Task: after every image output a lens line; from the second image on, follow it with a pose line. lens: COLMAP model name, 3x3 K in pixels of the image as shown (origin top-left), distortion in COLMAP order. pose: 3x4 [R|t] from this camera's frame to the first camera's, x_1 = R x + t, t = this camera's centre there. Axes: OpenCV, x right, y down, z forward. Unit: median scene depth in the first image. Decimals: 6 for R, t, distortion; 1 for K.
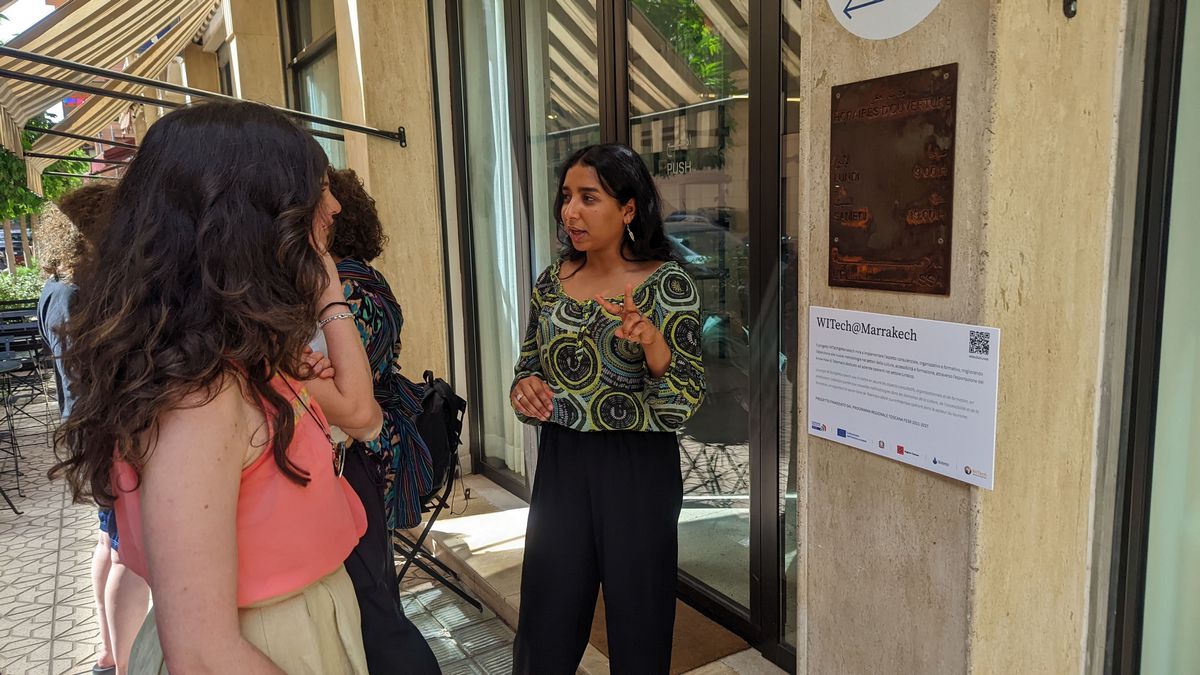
lens RADIAL K [[829.5, 0, 605.5], [0, 829.5, 335.1], [0, 0, 1]] dist [0.030967, -0.027463]
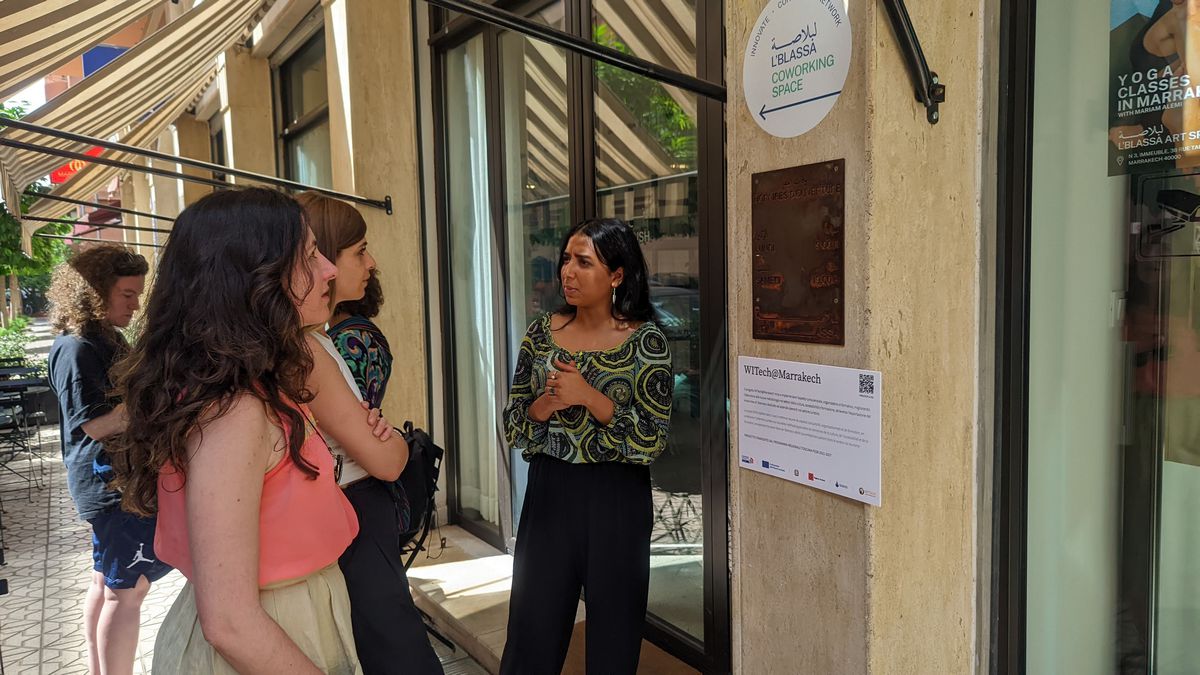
lens RADIAL K [[829.5, 0, 605.5], [0, 829.5, 335.1], [0, 0, 1]] dist [0.030967, -0.027463]
pose [[0.999719, 0.004576, 0.023273, 0.032724], [-0.002800, 0.997119, -0.075807, 0.026694], [-0.023553, 0.075721, 0.996851, -0.178308]]
